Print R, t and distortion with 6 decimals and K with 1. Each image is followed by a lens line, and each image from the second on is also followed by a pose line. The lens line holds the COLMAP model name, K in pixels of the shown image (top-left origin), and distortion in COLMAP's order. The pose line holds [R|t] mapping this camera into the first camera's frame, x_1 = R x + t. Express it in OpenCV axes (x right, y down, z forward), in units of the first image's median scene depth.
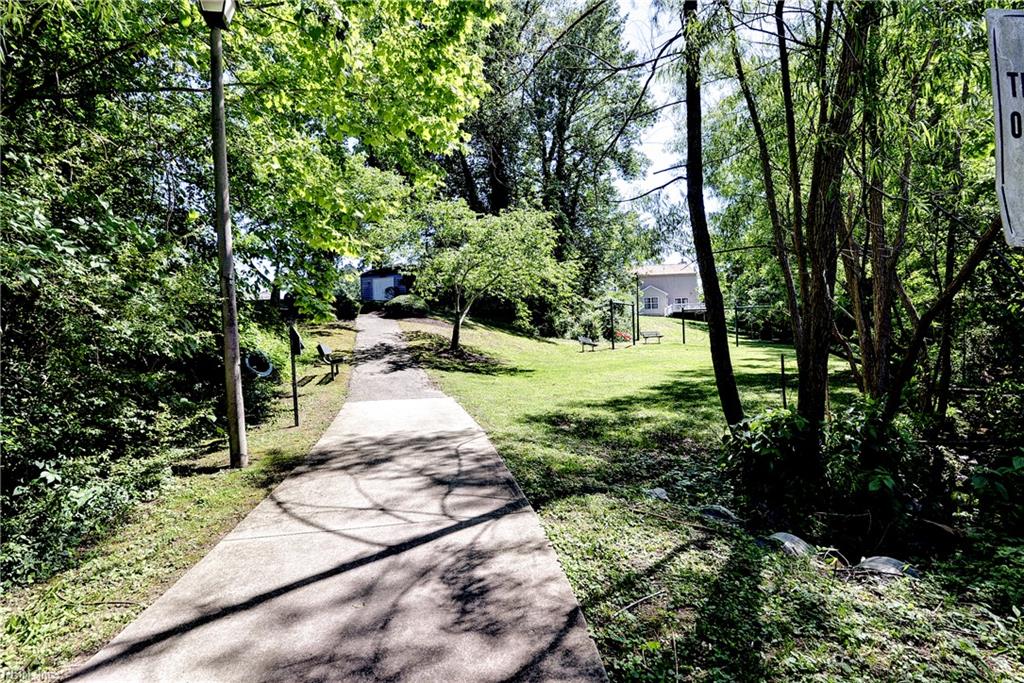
lens RADIAL K [[517.8, 0, 512.0], [0, 517.8, 341.5], [0, 0, 1]] dist [0.003021, 0.000177]
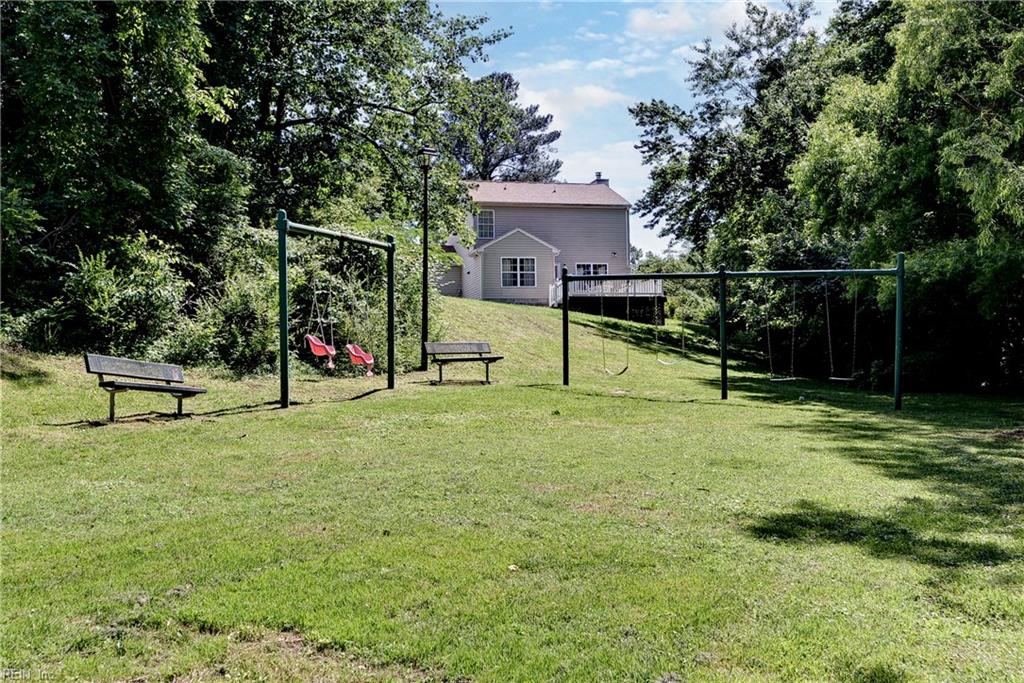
lens RADIAL K [[1012.7, 0, 512.0], [0, 1012.7, 341.5], [0, 0, 1]] dist [0.046833, 0.002787]
pose [[0.975688, 0.028911, 0.217250, 0.173269], [-0.025433, 0.999500, -0.018790, -0.009455], [-0.217685, 0.012808, 0.975935, 0.426446]]
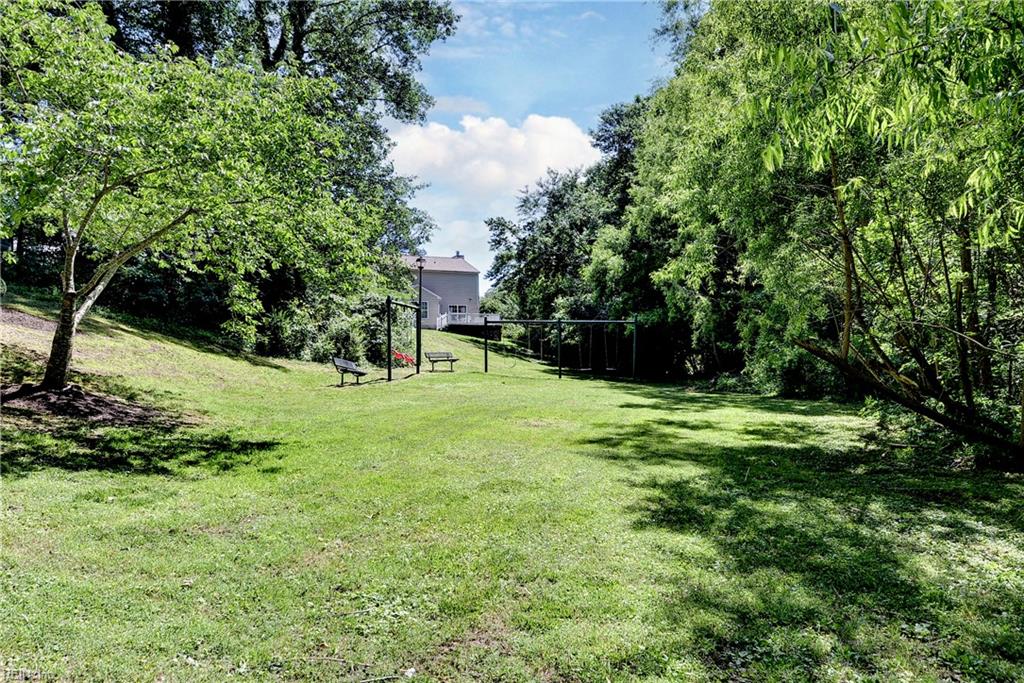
lens RADIAL K [[687.7, 0, 512.0], [0, 687.7, 341.5], [0, 0, 1]] dist [0.032966, -0.001019]
pose [[0.904836, 0.037919, 0.424068, -0.011757], [-0.025975, 0.999087, -0.033913, -0.005903], [-0.424967, 0.019670, 0.904995, 0.200768]]
